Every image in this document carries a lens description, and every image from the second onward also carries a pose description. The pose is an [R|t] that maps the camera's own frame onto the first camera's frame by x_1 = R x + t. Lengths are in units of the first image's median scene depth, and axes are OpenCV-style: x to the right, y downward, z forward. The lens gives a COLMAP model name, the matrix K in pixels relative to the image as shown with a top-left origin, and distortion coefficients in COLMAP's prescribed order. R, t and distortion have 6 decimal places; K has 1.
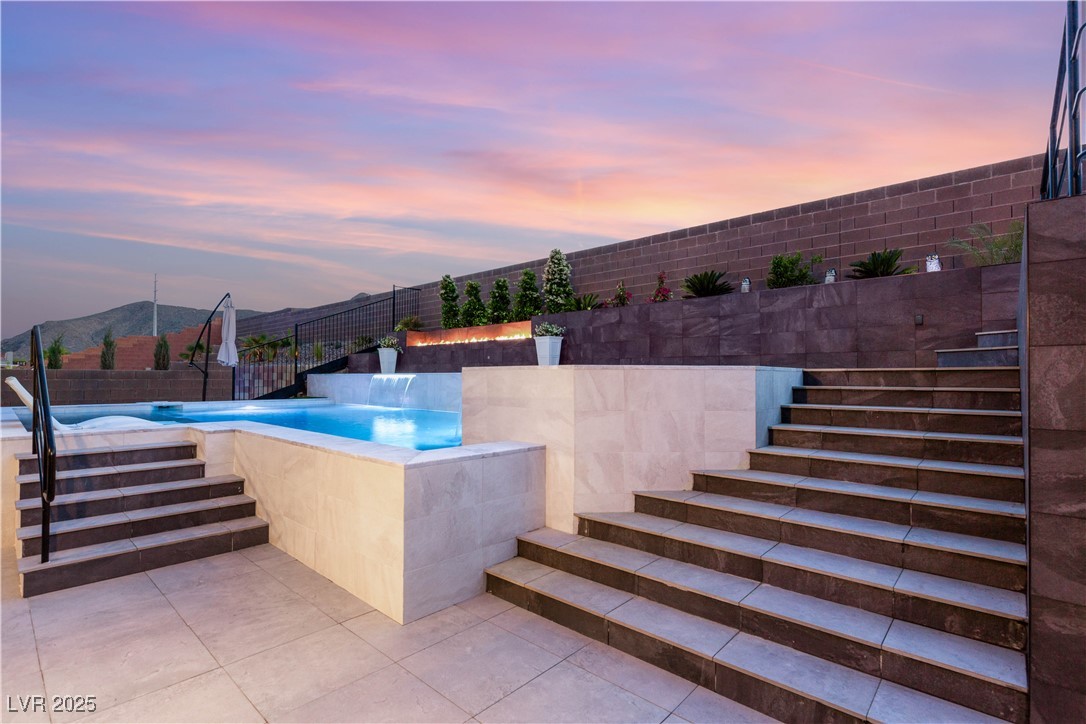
lens RADIAL K [[507.9, 0, 565.9], [0, 507.9, 368.3], [0, 0, 1]] dist [-0.000408, -0.000373]
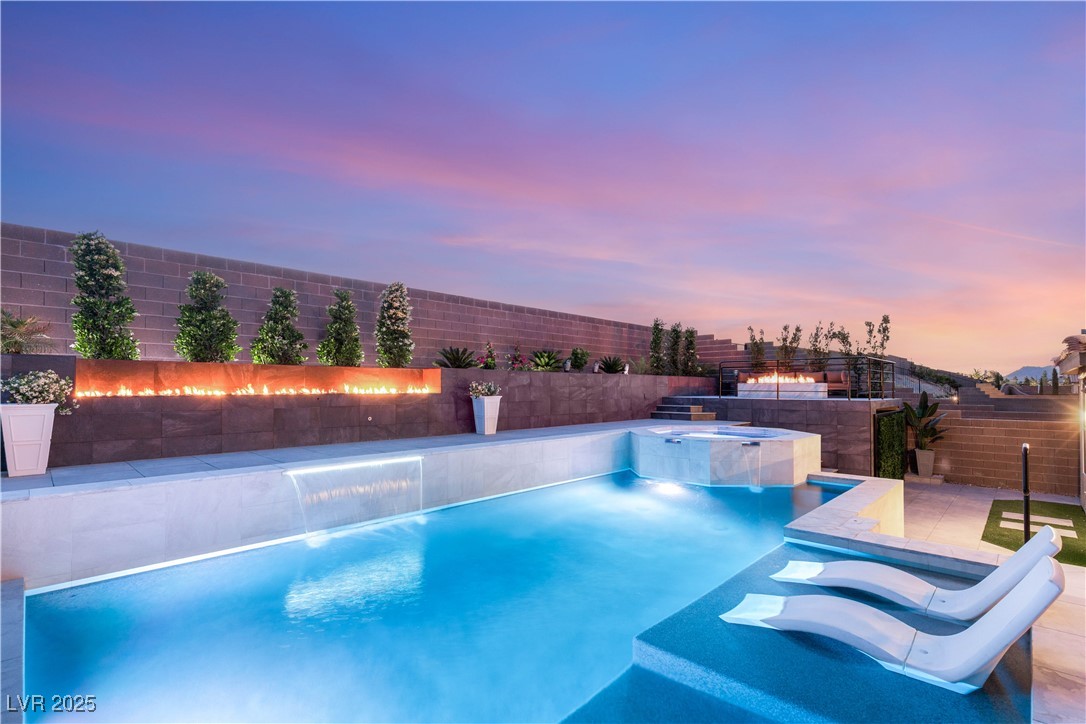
lens RADIAL K [[494.5, 0, 545.7], [0, 494.5, 364.1], [0, 0, 1]] dist [0.006881, -0.000715]
pose [[0.050139, 0.044889, 0.997733, -1.142498], [-0.021792, 0.998801, -0.043842, -0.099151], [-0.998505, -0.019544, 0.051057, 1.008233]]
